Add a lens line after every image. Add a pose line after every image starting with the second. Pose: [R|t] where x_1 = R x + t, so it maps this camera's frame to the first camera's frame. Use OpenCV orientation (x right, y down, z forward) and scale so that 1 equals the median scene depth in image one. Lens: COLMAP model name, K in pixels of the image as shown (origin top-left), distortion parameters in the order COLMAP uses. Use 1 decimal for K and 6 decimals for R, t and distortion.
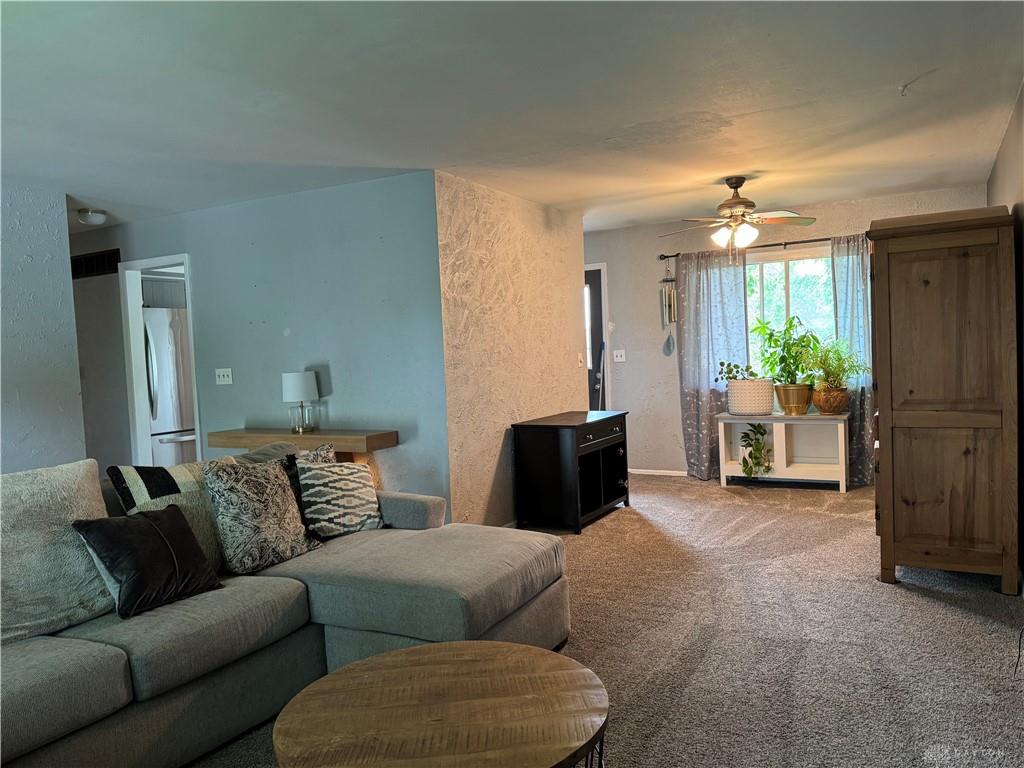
lens RADIAL K [[769.6, 0, 512.0], [0, 769.6, 384.0], [0, 0, 1]] dist [0.152826, -0.272260]
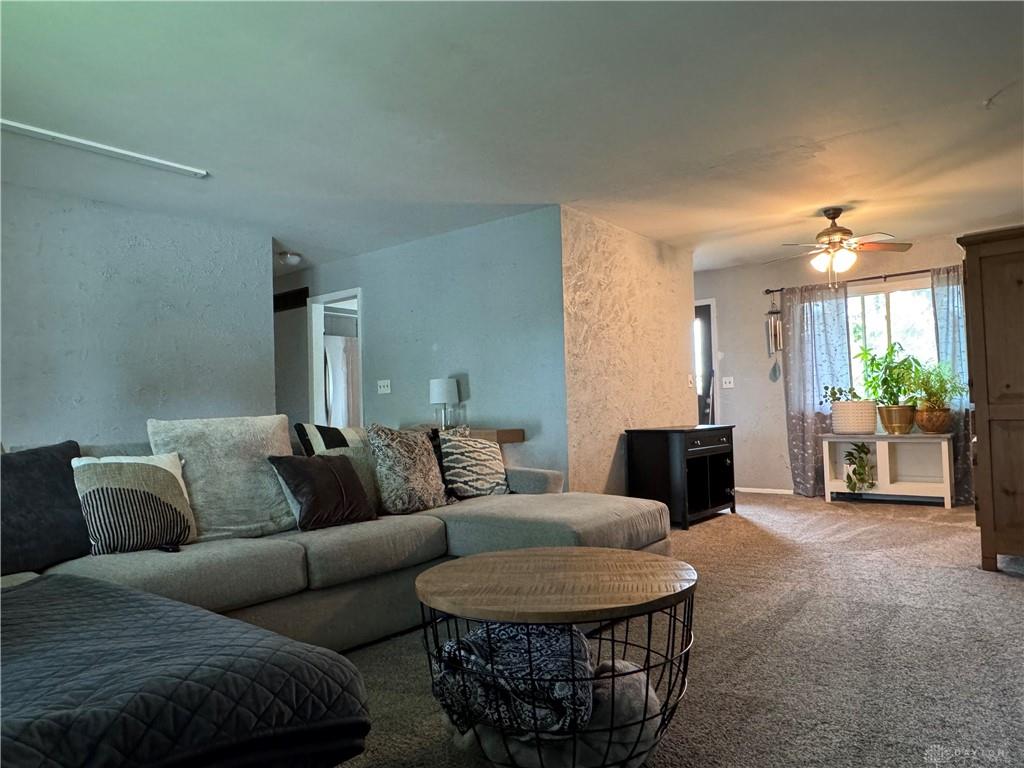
lens RADIAL K [[697.8, 0, 512.0], [0, 697.8, 384.0], [0, 0, 1]] dist [-0.001631, 0.006877]
pose [[0.985440, 0.010233, -0.169717, 0.008900], [-0.023634, 0.996741, -0.077131, 0.070869], [0.168375, 0.080019, 0.982470, -0.024633]]
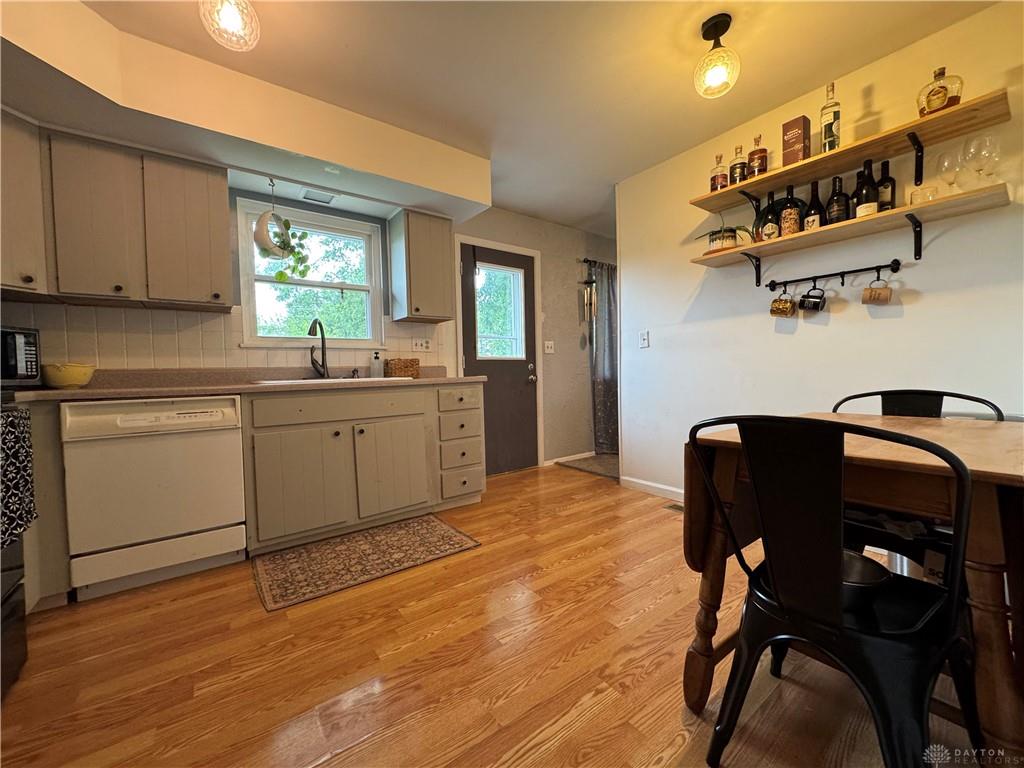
lens RADIAL K [[406.4, 0, 512.0], [0, 406.4, 384.0], [0, 0, 1]] dist [-0.000272, 0.000122]
pose [[0.406477, 0.009848, 0.913608, -0.525120], [0.045899, 0.998459, -0.031183, 0.037245], [-0.912508, 0.054609, 0.405398, 1.203091]]
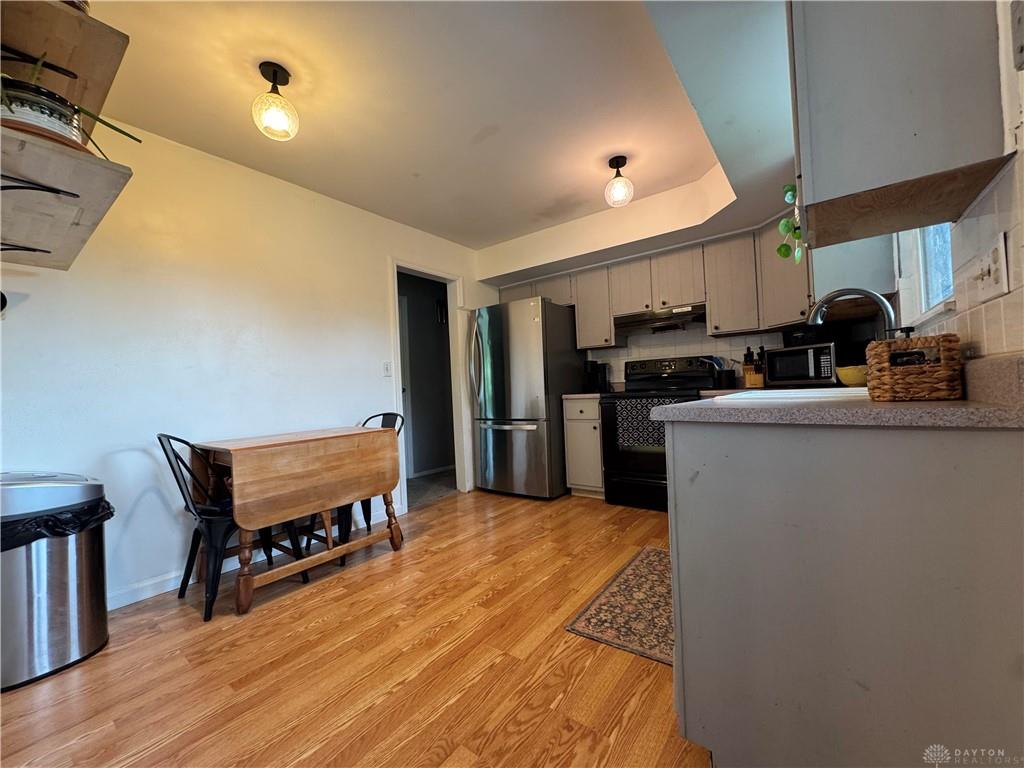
lens RADIAL K [[406.4, 0, 512.0], [0, 406.4, 384.0], [0, 0, 1]] dist [-0.000272, 0.000122]
pose [[-0.138980, 0.037253, -0.989594, 0.152358], [0.001420, 0.999299, 0.037419, -0.009775], [0.990294, 0.003795, -0.138935, 1.410637]]
